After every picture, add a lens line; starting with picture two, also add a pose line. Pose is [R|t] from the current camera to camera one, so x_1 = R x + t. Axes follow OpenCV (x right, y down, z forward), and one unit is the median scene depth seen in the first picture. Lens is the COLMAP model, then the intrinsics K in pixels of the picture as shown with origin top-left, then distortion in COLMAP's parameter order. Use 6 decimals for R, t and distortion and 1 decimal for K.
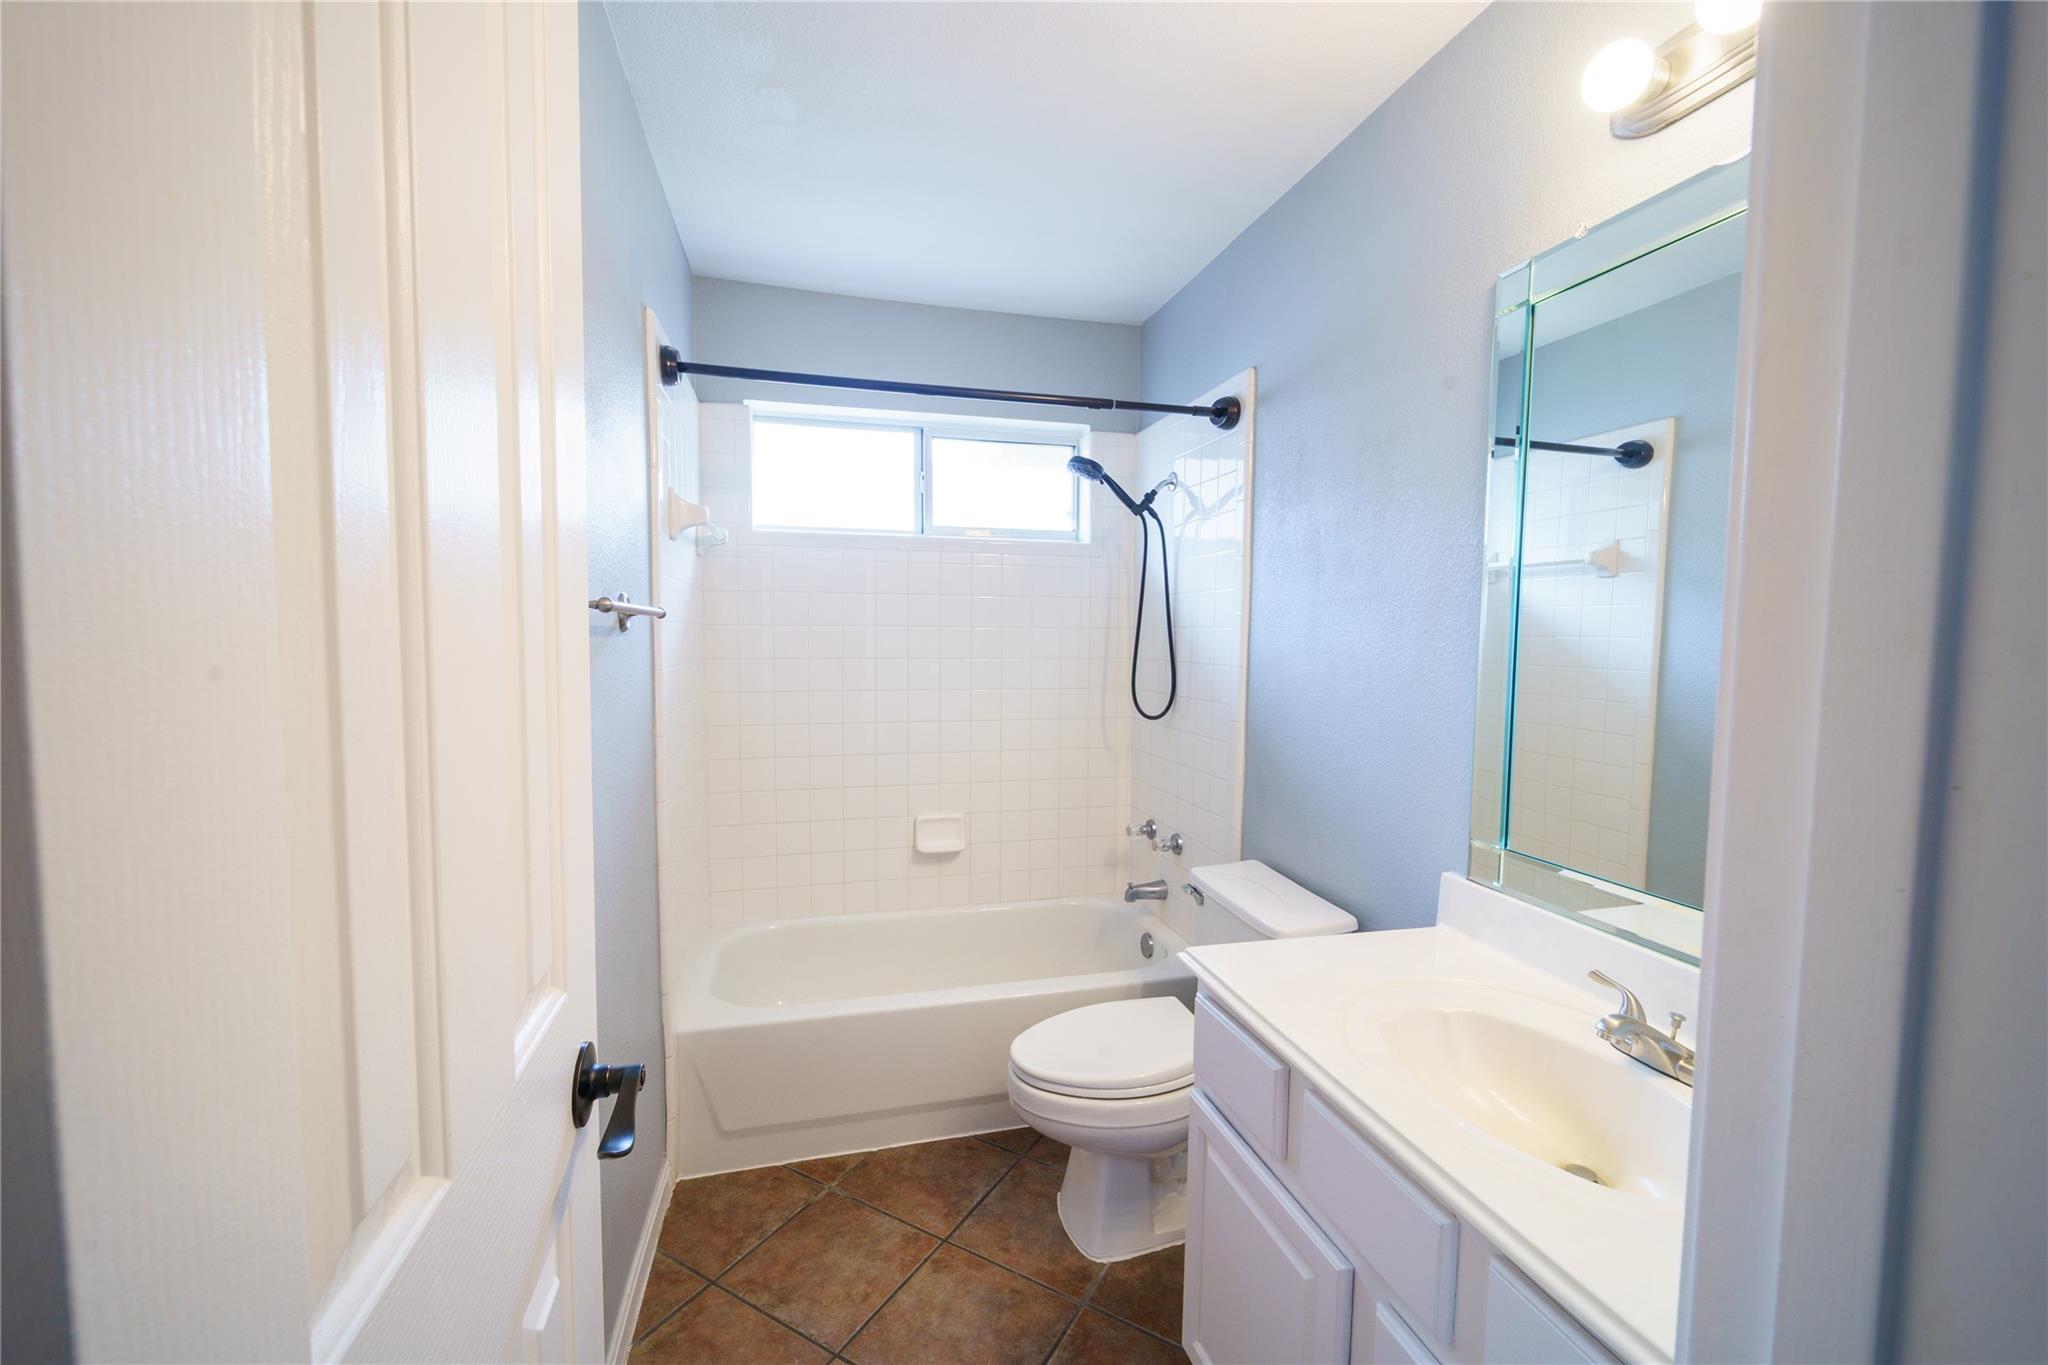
lens RADIAL K [[823.0, 0, 1024.0], [0, 823.0, 682.5], [0, 0, 1]] dist [-0.001463, -0.000336]
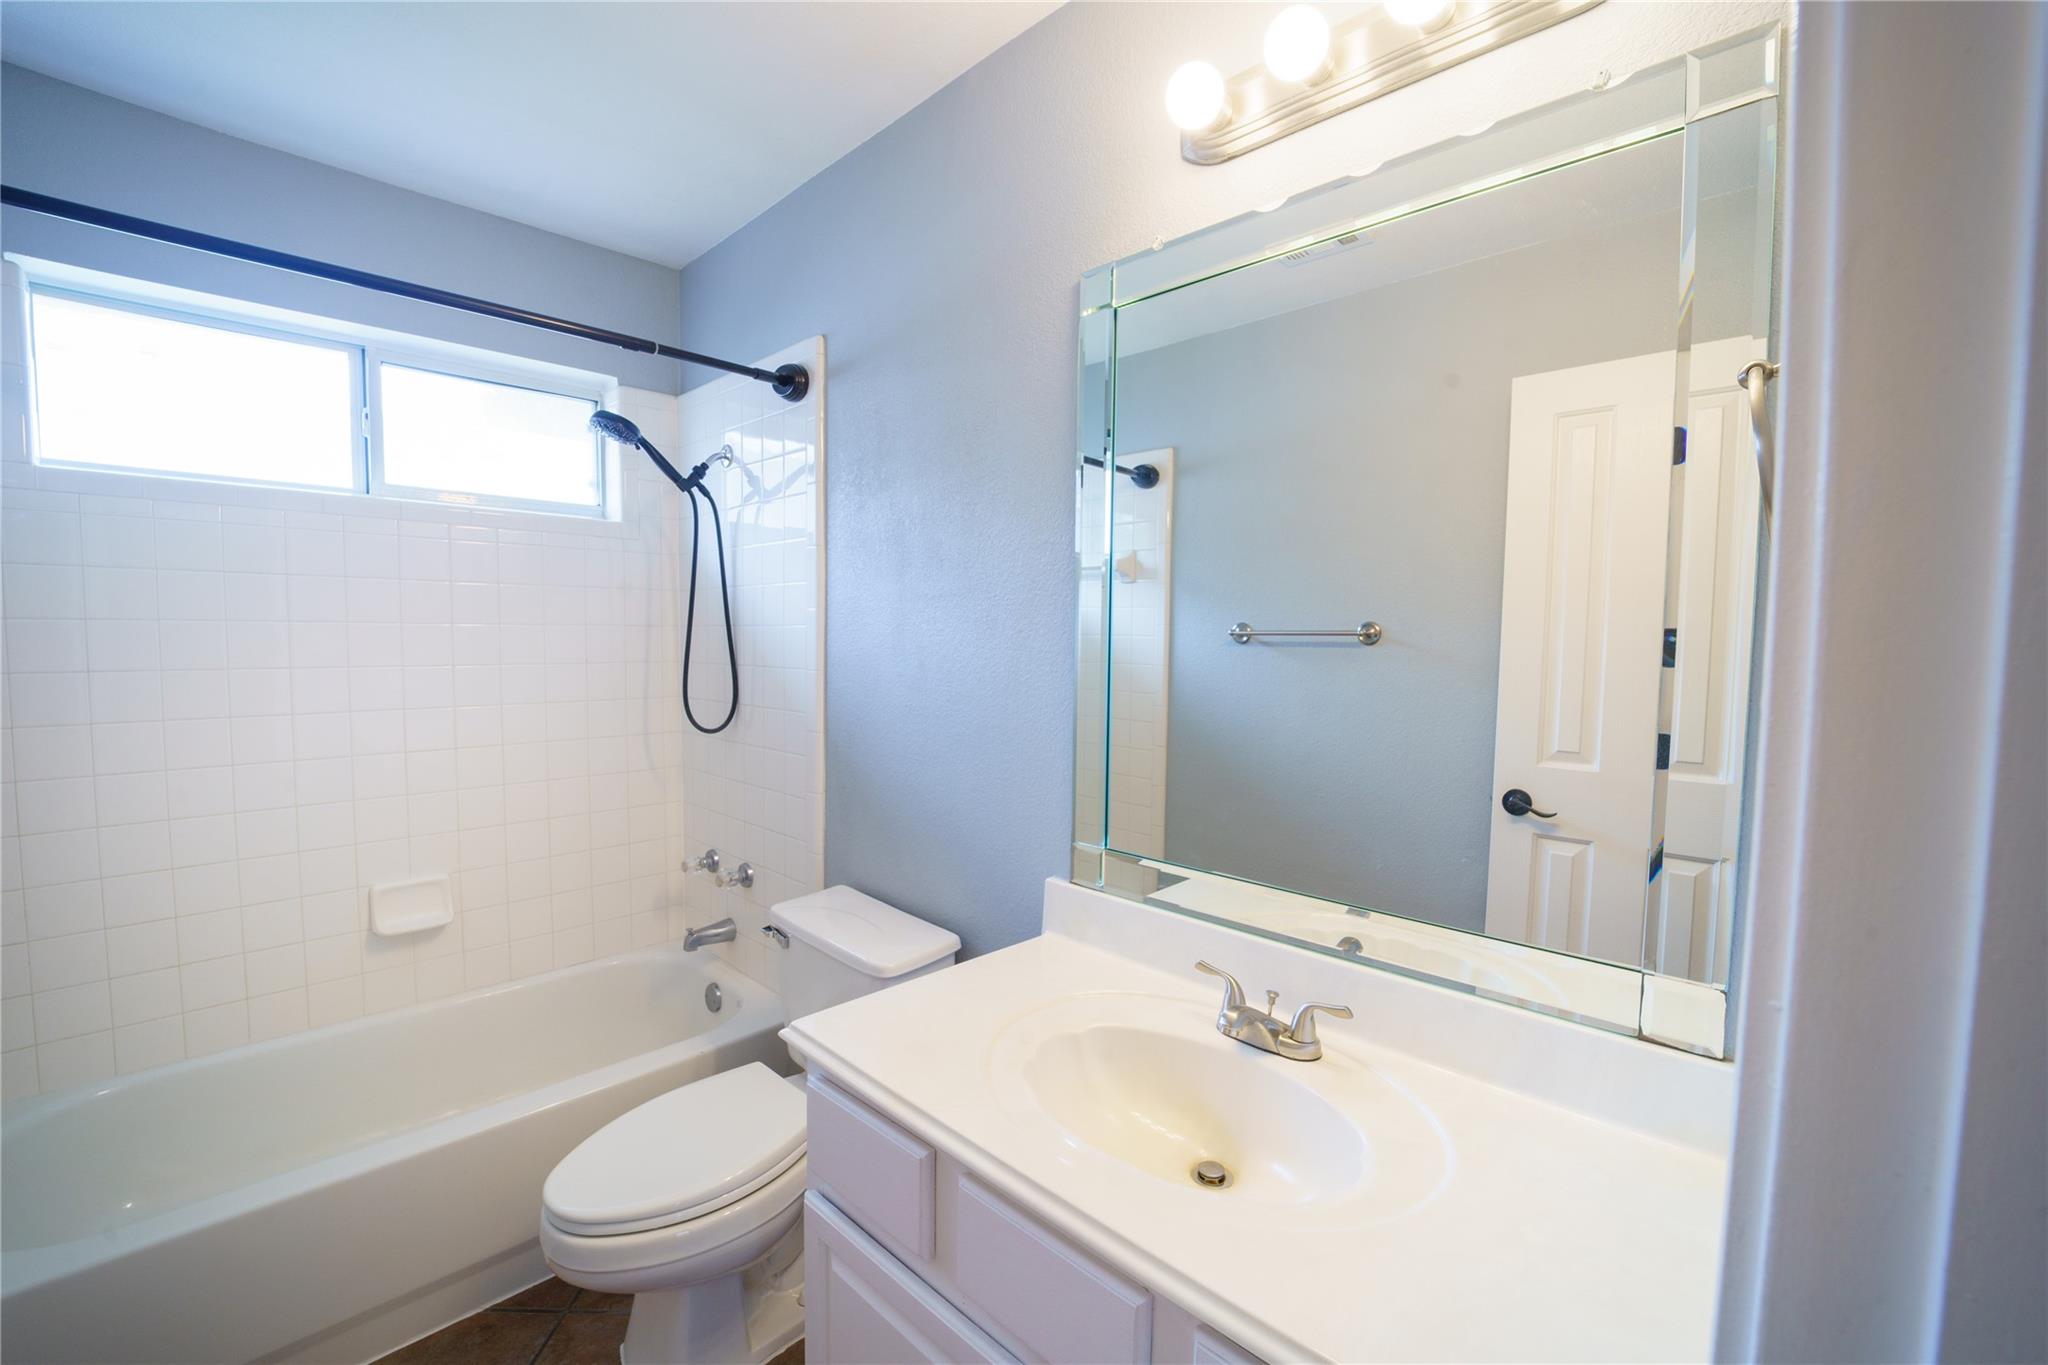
lens RADIAL K [[823.2, 0, 1016.7], [0, 823.2, 684.0], [0, 0, 1]] dist [-0.020821, 0.000225]
pose [[0.855226, -0.030918, 0.517332, -0.012752], [0.028635, 0.999513, 0.012399, -0.008816], [-0.517464, 0.004210, 0.855695, 0.129175]]
